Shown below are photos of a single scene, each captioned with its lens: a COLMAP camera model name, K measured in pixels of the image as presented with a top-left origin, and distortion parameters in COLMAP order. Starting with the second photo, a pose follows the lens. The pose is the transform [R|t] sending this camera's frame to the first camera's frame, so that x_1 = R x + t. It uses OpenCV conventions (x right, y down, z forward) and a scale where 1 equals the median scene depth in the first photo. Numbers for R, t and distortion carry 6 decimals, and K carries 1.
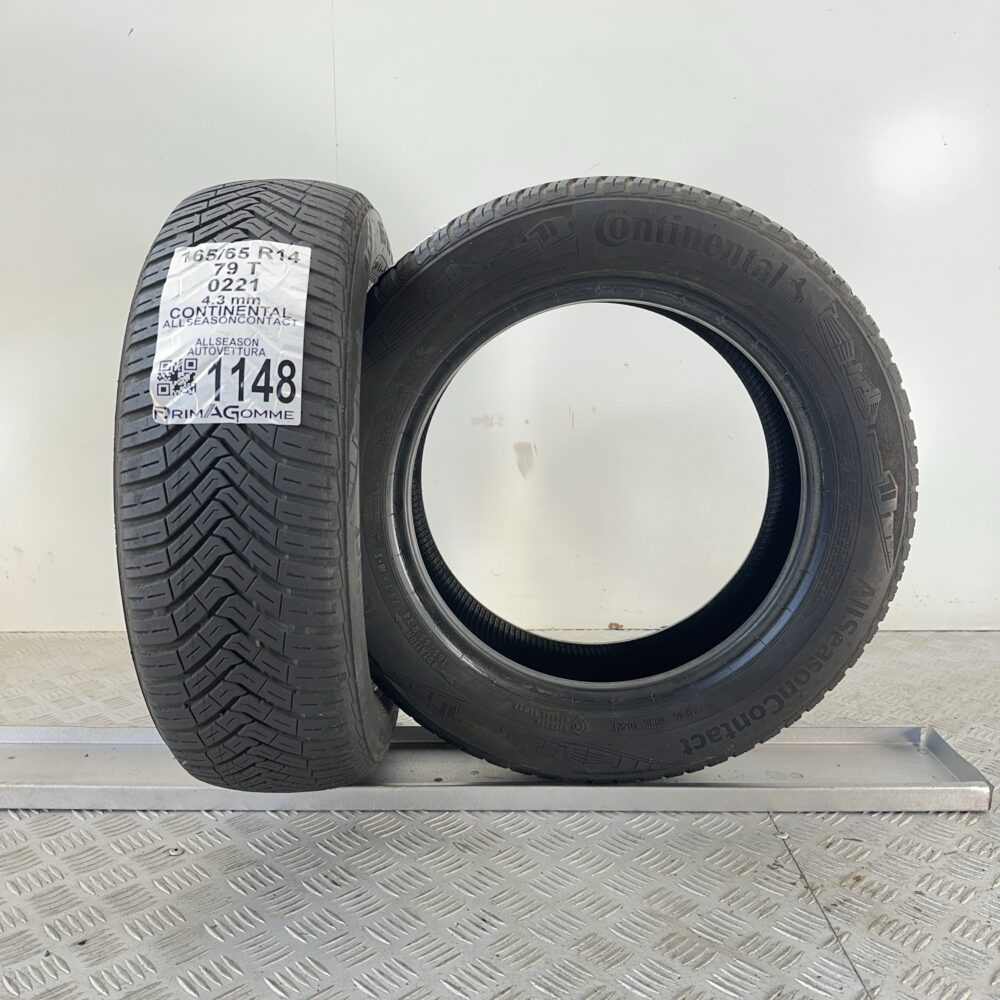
lens RADIAL K [[971.4, 0, 501.3], [0, 971.4, 499.1], [0, 0, 1]] dist [0.015273, 0.000000]
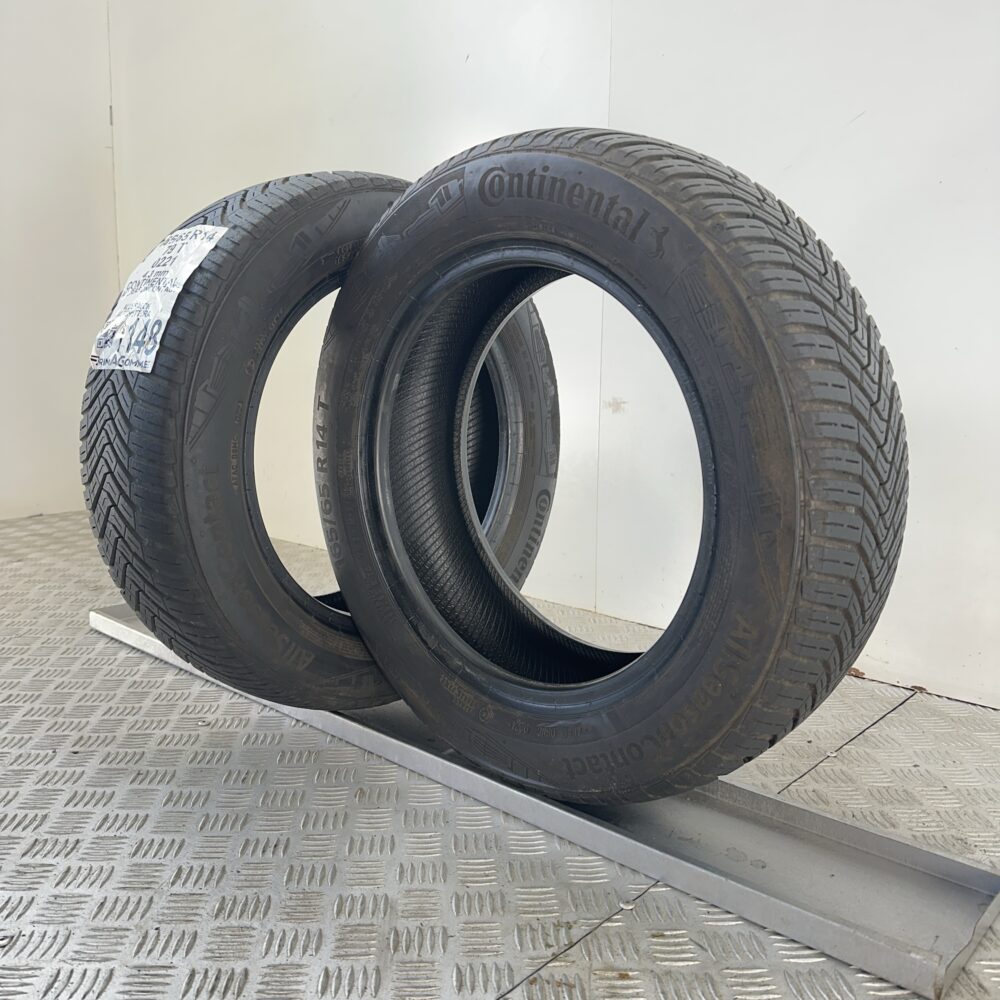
lens RADIAL K [[971.4, 0, 501.3], [0, 971.4, 500.6], [0, 0, 1]] dist [0.015273, 0.000000]
pose [[0.746239, 0.114777, -0.655708, 0.915330], [-0.121947, 0.991925, 0.034846, -0.013437], [0.654412, 0.053958, 0.754210, 0.368489]]
